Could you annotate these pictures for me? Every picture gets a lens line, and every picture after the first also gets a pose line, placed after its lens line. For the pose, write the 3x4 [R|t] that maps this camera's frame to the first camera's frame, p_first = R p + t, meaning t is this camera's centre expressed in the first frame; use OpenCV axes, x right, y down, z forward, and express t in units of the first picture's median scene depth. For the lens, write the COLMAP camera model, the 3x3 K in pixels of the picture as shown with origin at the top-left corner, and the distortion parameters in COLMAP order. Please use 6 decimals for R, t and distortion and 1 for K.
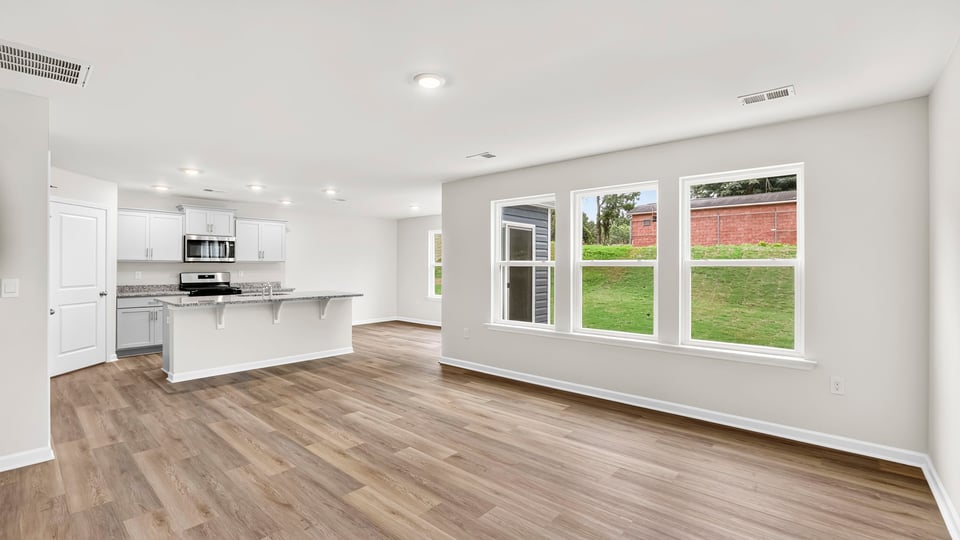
lens RADIAL K [[424.8, 0, 472.4], [0, 424.8, 263.0], [0, 0, 1]] dist [-0.017583, 0.000076]
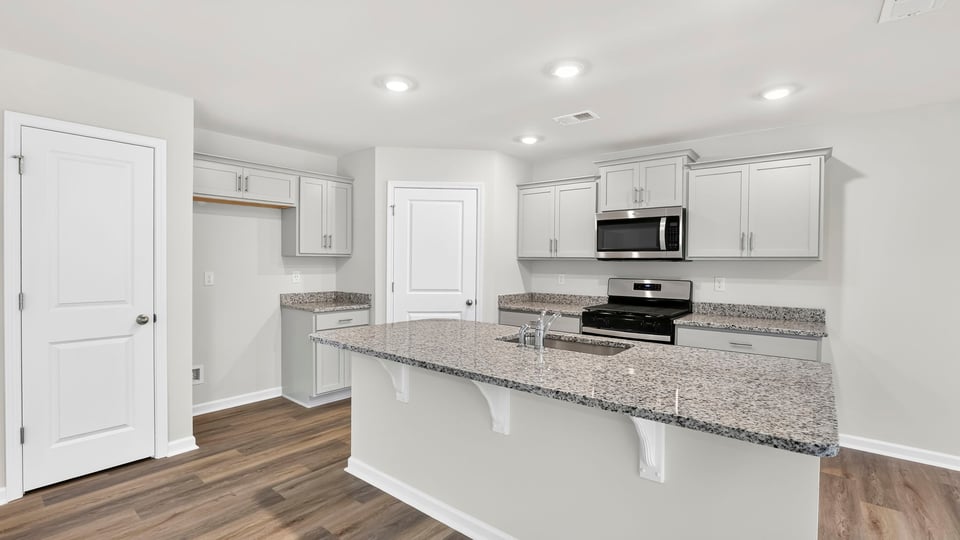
lens RADIAL K [[421.6, 0, 480.0], [0, 421.6, 270.0], [0, 0, 1]] dist [-0.027685, 0.000200]
pose [[0.039163, 0.013286, -0.999144, -0.103995], [-0.003648, 0.999907, 0.013153, 0.004804], [0.999226, 0.003130, 0.039208, 0.813740]]
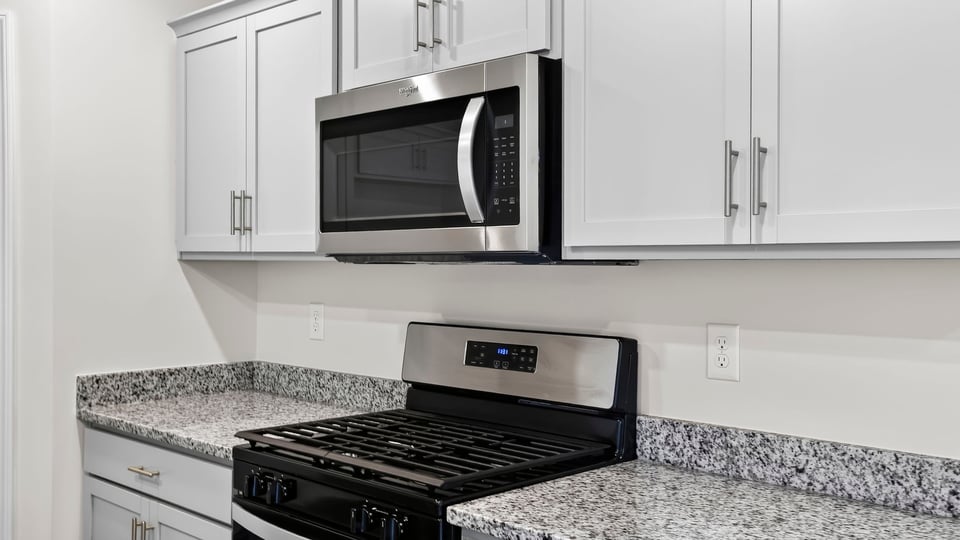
lens RADIAL K [[924.5, 0, 477.2], [0, 924.5, 256.2], [0, 0, 1]] dist [0.047390, -0.002570]
pose [[-0.064053, -0.005587, -0.997931, -0.317552], [0.007241, 0.999955, -0.006063, -0.001053], [0.997920, -0.007614, -0.064009, 1.080936]]
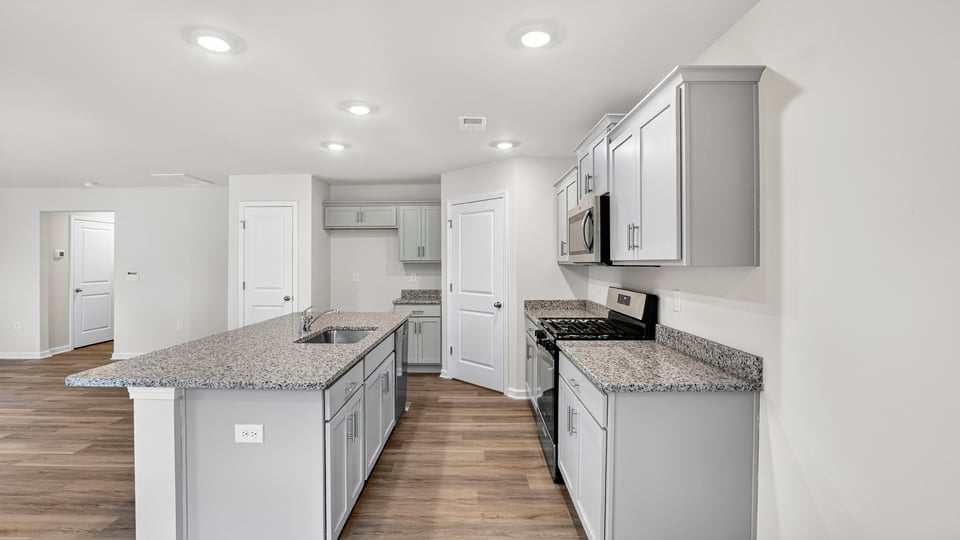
lens RADIAL K [[424.8, 0, 472.4], [0, 424.8, 263.0], [0, 0, 1]] dist [-0.017583, 0.000076]
pose [[-0.756717, -0.003063, -0.653736, -0.262181], [0.000643, 0.999985, -0.005431, -0.000961], [0.653743, -0.004530, -0.756703, 1.299695]]
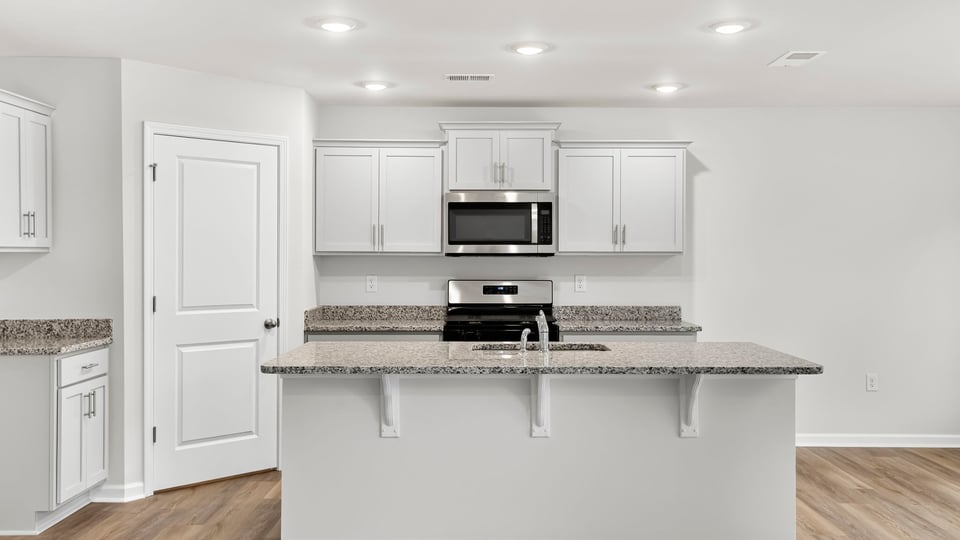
lens RADIAL K [[924.5, 0, 477.2], [0, 924.5, 256.2], [0, 0, 1]] dist [0.047390, -0.002570]
pose [[0.660923, -0.001990, -0.750451, 0.050428], [0.005012, 0.999986, 0.001762, -0.002826], [0.750437, -0.004926, 0.660924, 0.396871]]
